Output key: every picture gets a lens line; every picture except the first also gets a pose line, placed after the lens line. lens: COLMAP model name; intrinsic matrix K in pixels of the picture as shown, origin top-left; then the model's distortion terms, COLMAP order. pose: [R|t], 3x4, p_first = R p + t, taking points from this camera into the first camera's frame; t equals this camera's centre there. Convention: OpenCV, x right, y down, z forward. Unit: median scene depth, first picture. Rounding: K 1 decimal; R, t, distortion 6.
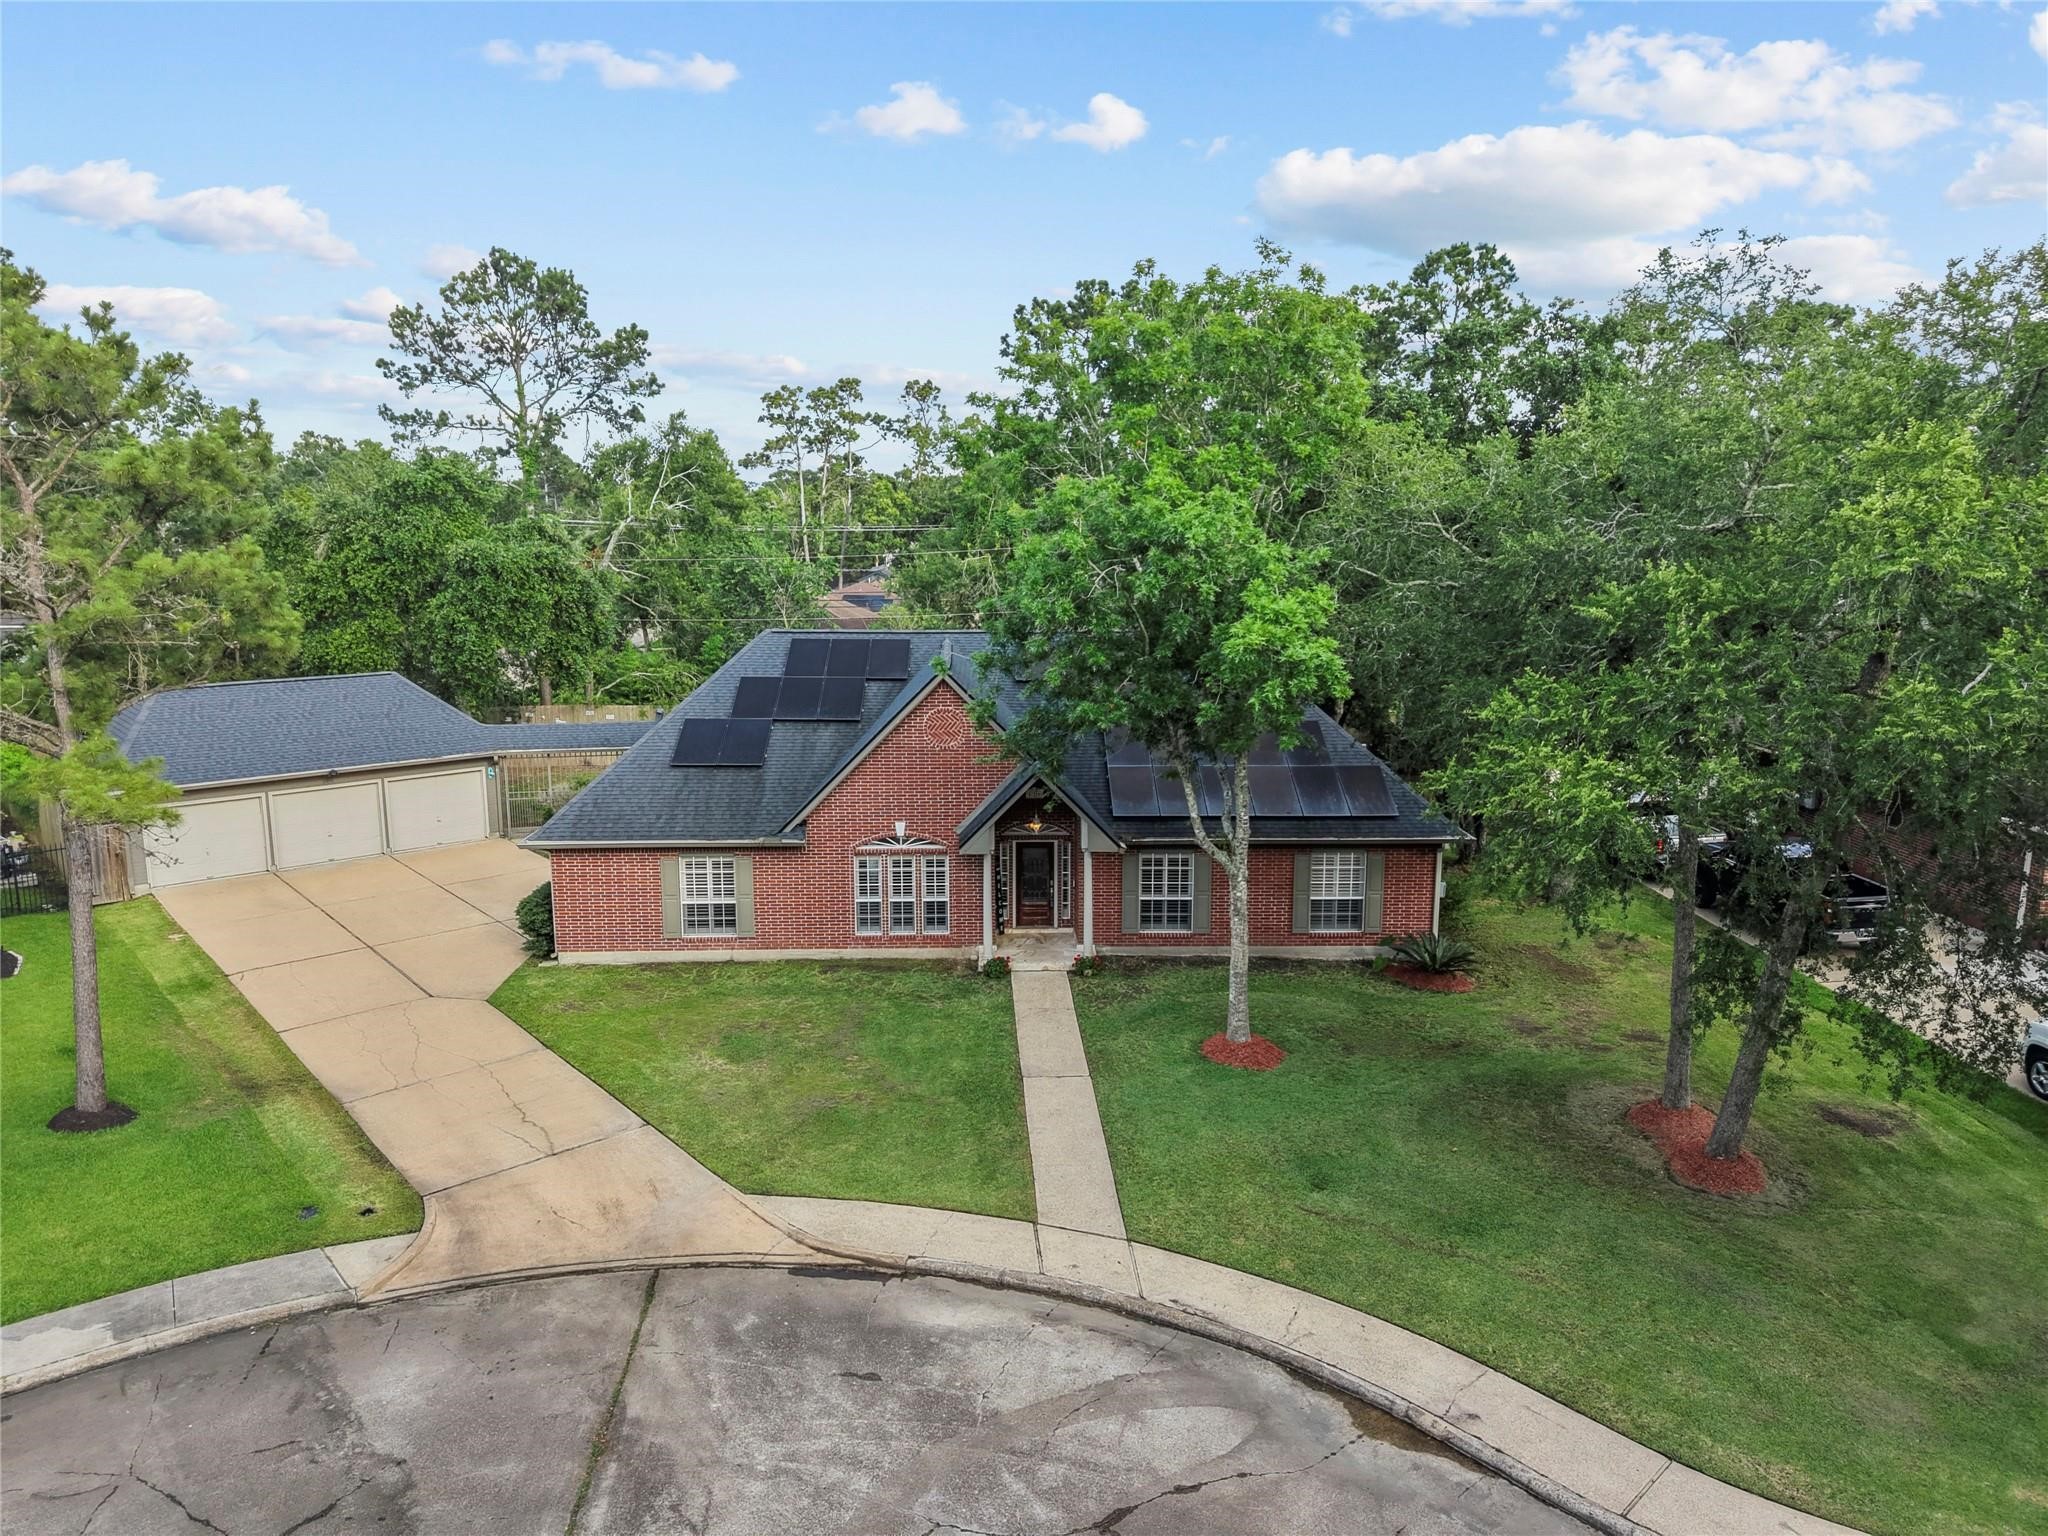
lens RADIAL K [[1368.8, 0, 1024.0], [0, 1368.8, 768.0], [0, 0, 1]] dist [0.052497, -0.095184]
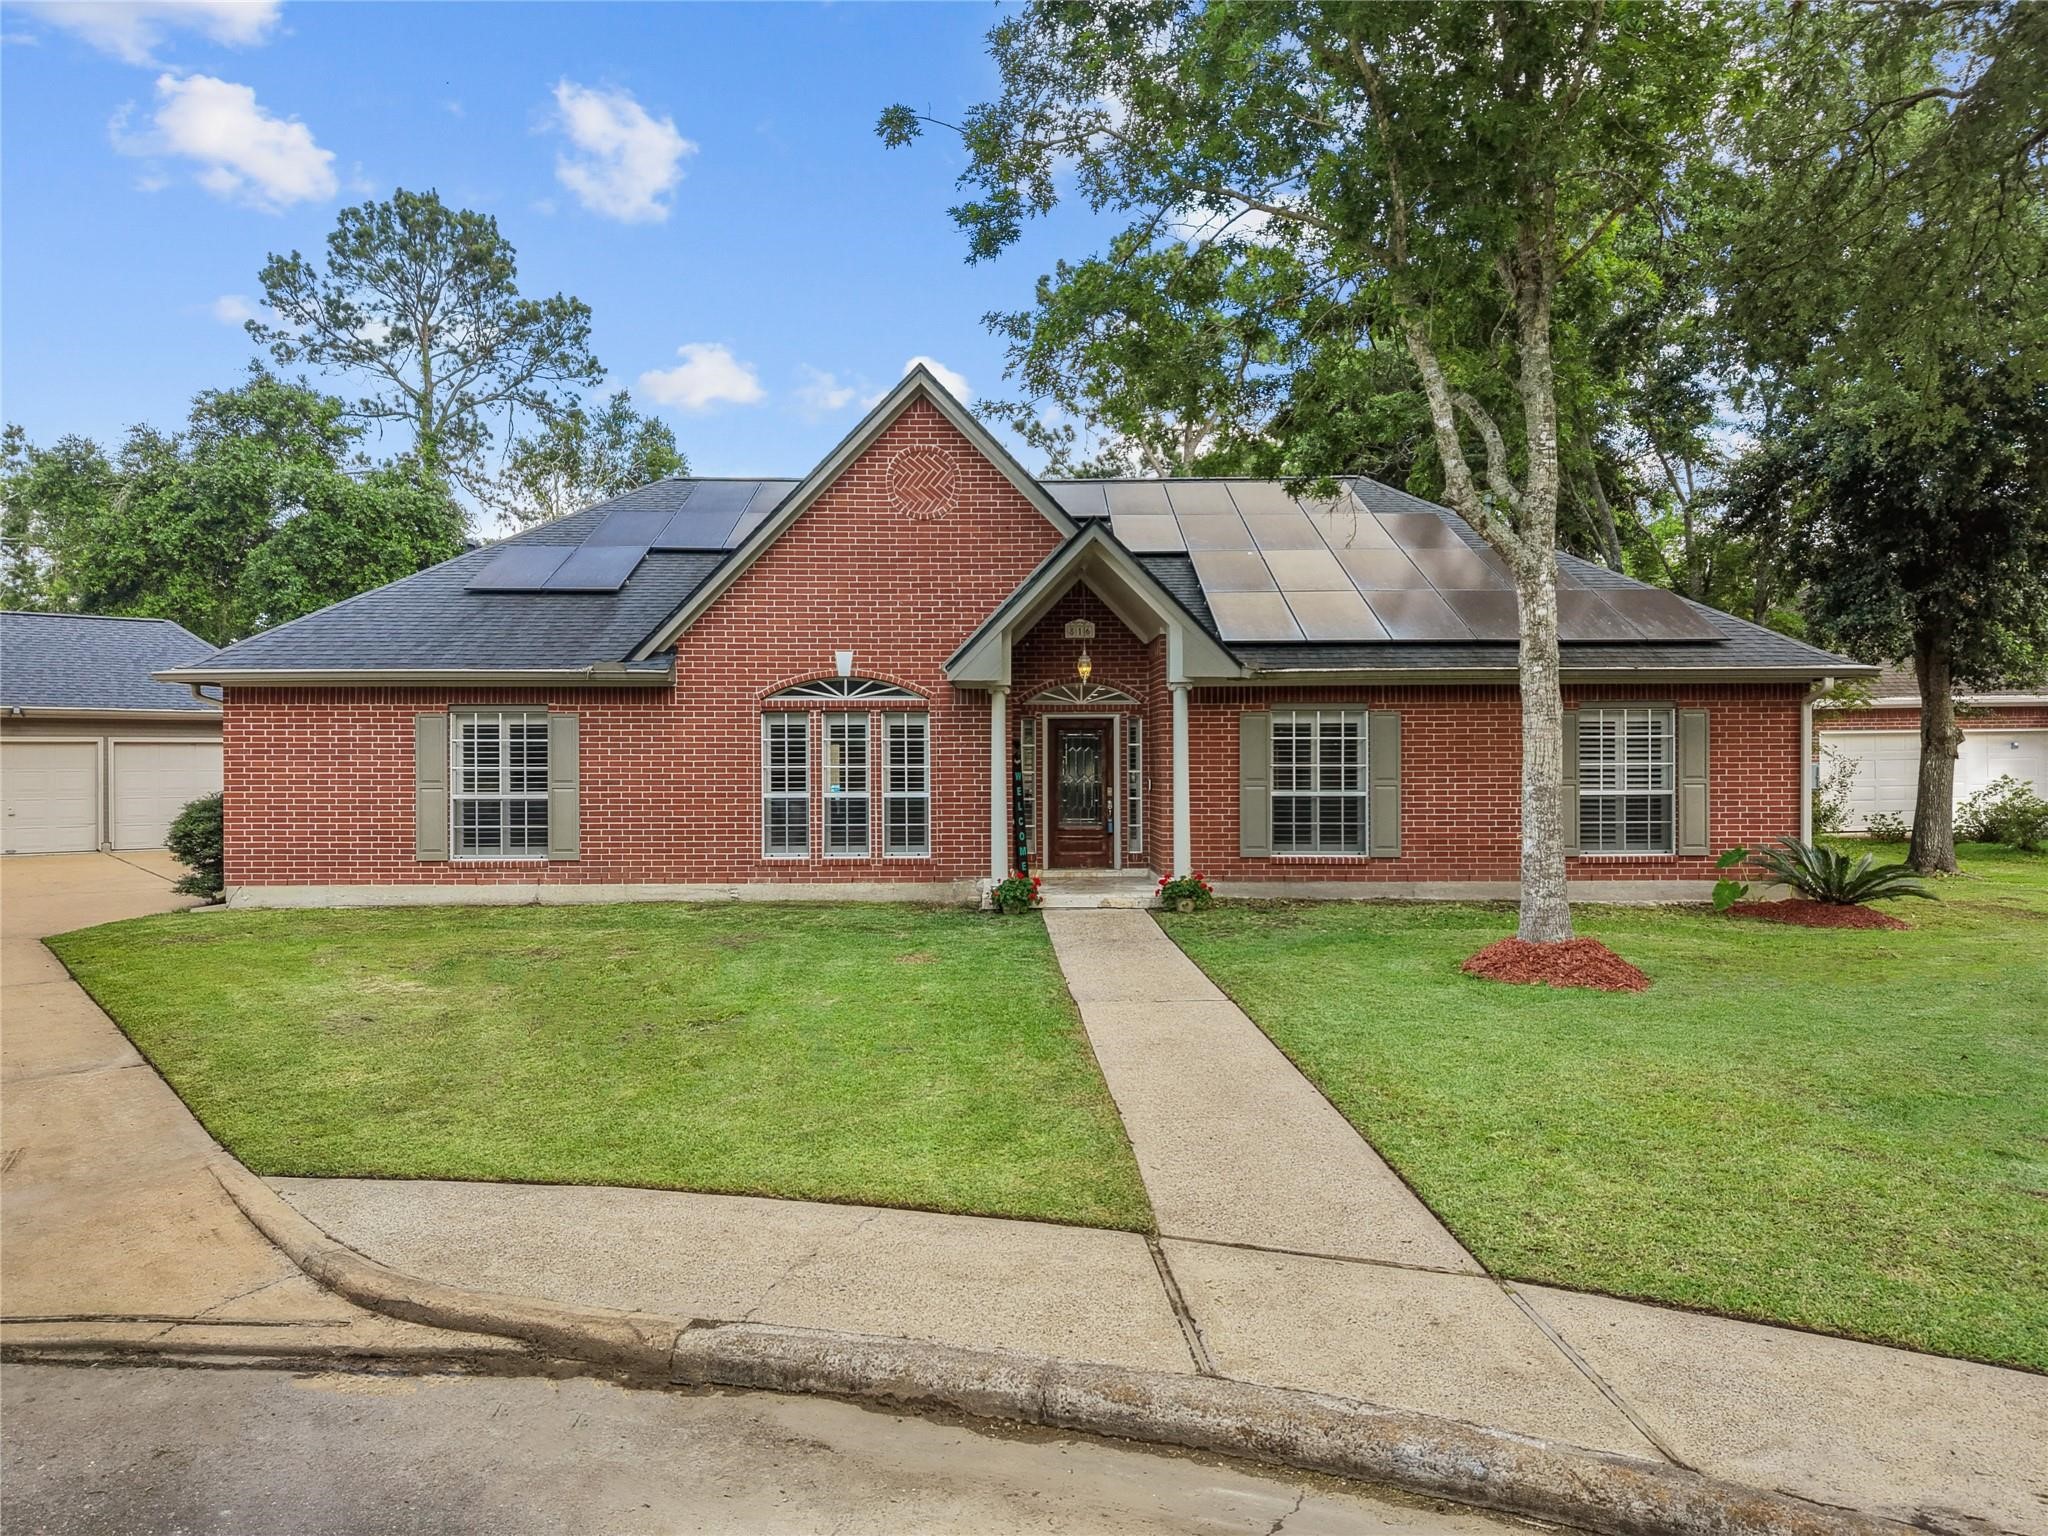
lens RADIAL K [[1383.7, 0, 1024.1], [0, 1383.7, 776.6], [0, 0, 1]] dist [0.008183, -0.003252]
pose [[0.999933, -0.002335, -0.011316, -0.010002], [0.000449, 0.986483, -0.163864, 0.181215], [0.011546, 0.163848, 0.986418, 0.442002]]
